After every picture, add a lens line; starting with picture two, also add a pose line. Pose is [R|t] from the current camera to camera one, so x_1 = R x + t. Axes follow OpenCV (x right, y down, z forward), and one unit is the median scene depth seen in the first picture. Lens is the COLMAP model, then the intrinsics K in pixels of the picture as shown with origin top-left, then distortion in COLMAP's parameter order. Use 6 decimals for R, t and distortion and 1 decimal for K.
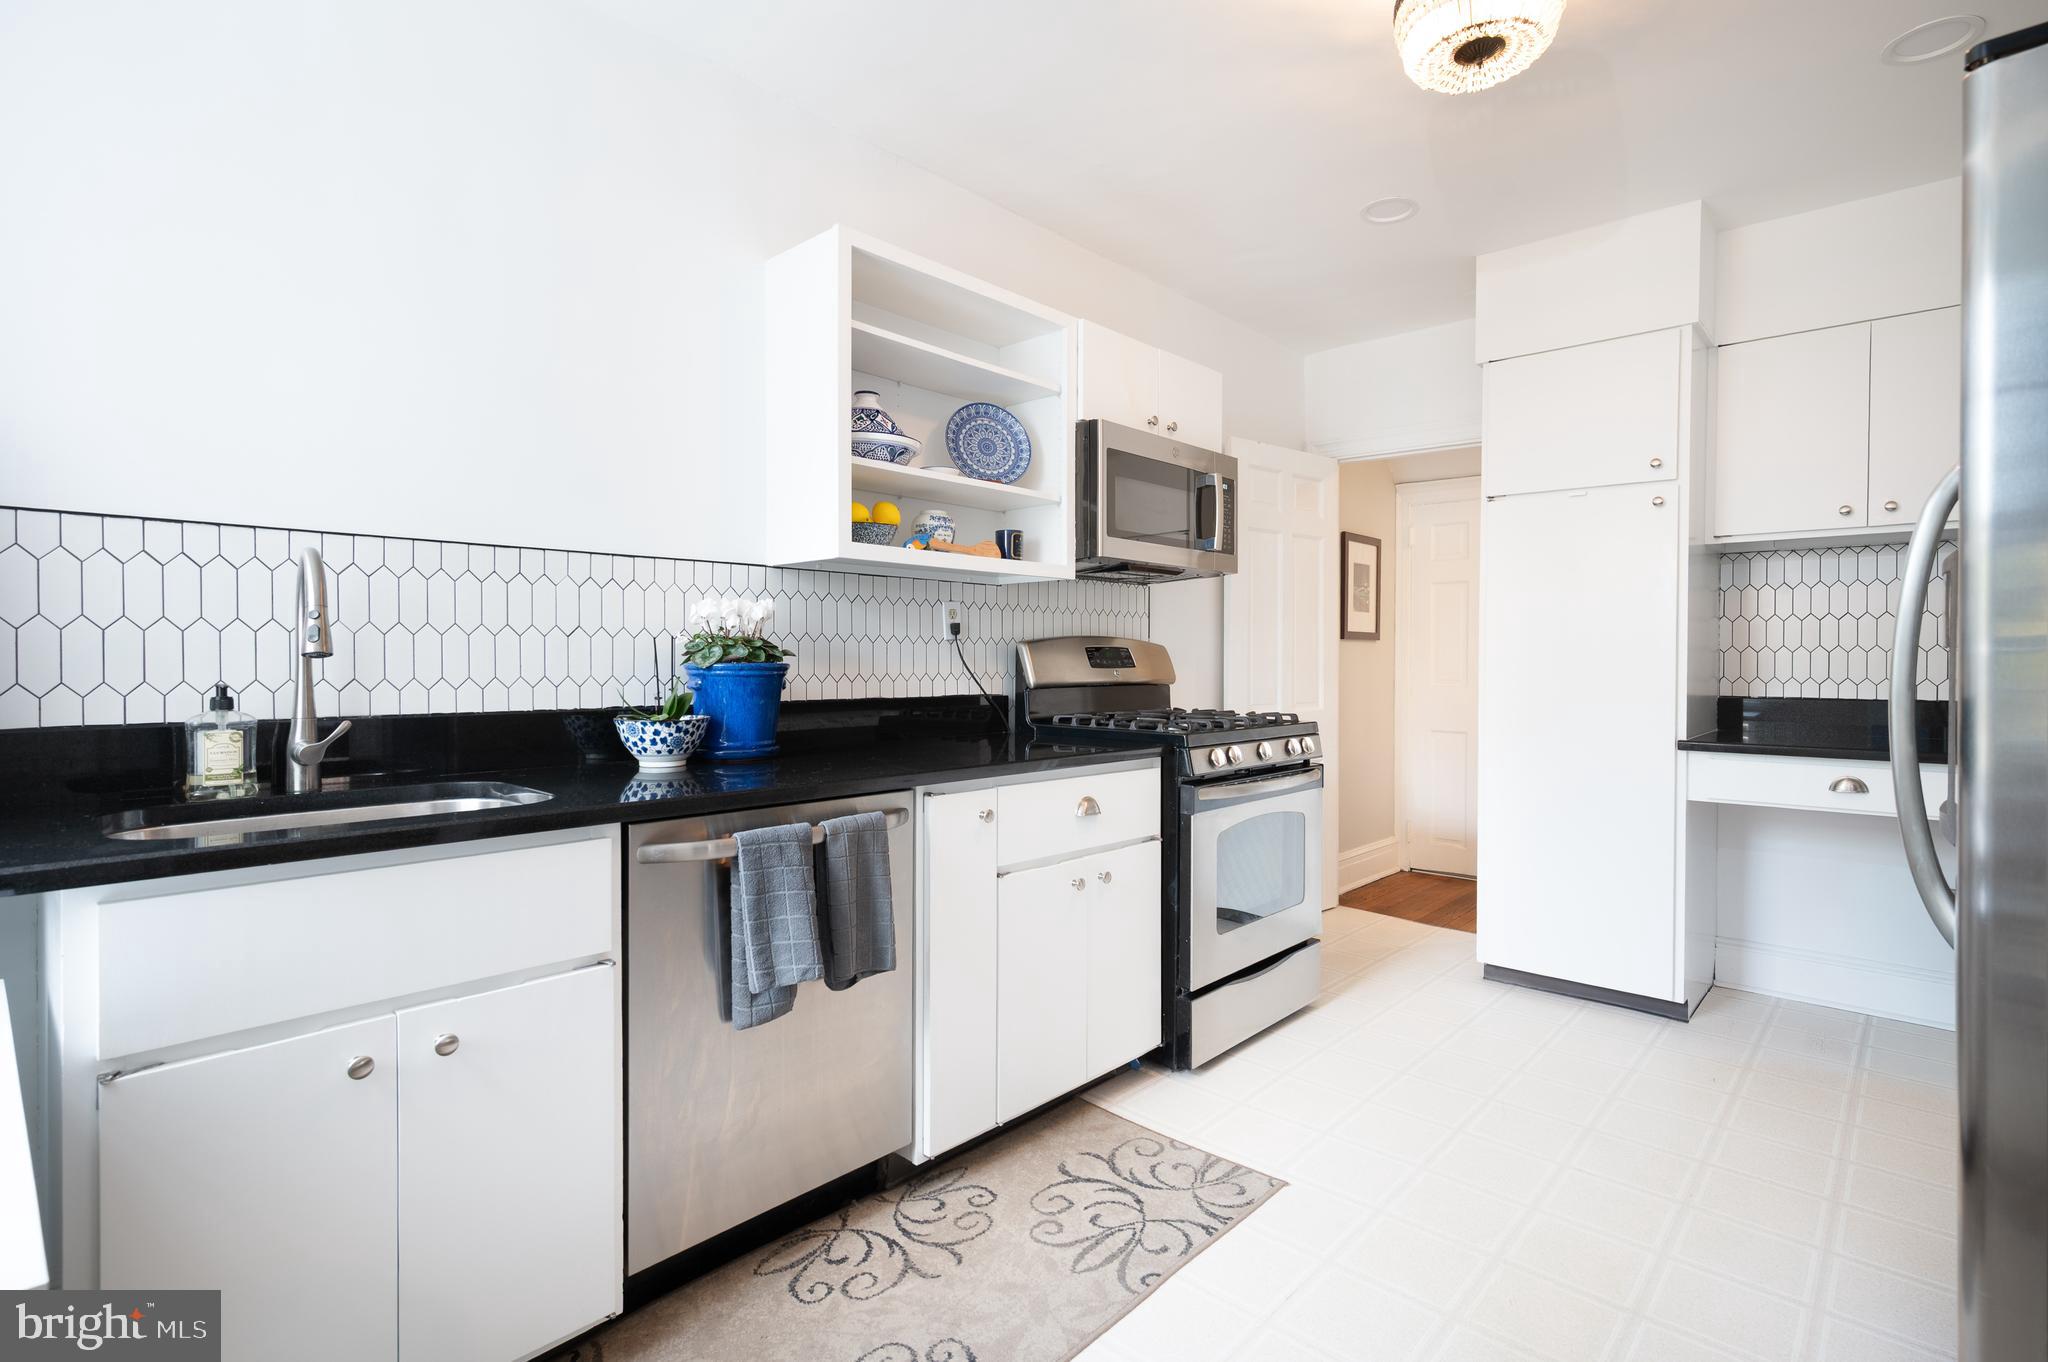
lens RADIAL K [[984.1, 0, 1037.1], [0, 984.1, 662.4], [0, 0, 1]] dist [-0.001919, 0.000427]
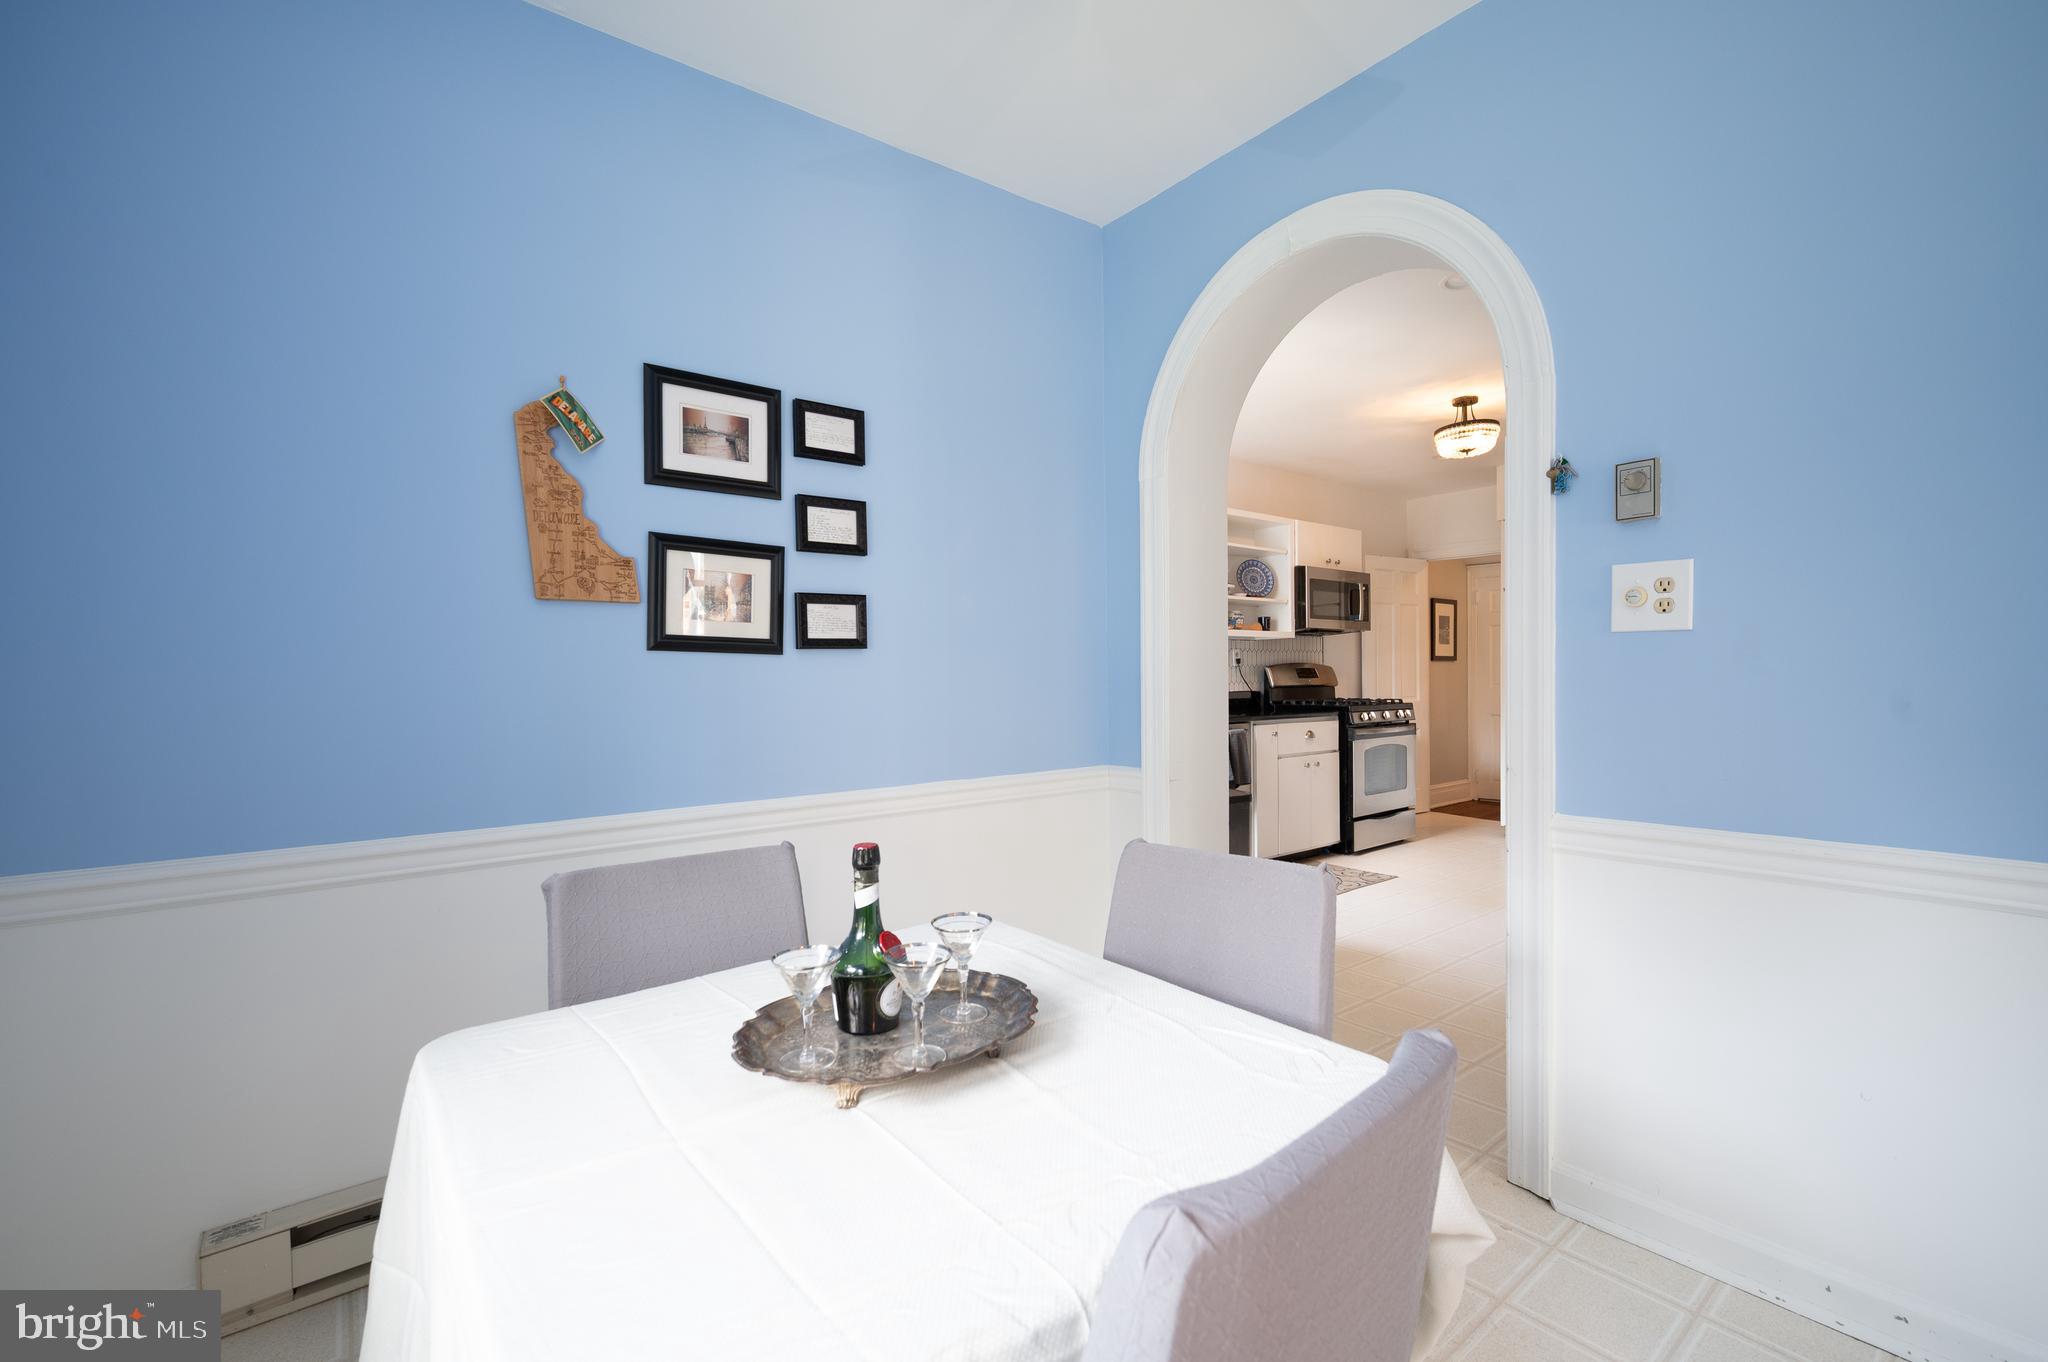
lens RADIAL K [[866.9, 0, 1029.1], [0, 866.9, 683.2], [0, 0, 1]] dist [0.005411, -0.000080]
pose [[0.987371, -0.012088, -0.157965, -0.245482], [0.012744, 0.999914, 0.003138, 0.003715], [0.157913, -0.005111, 0.987440, -1.026000]]
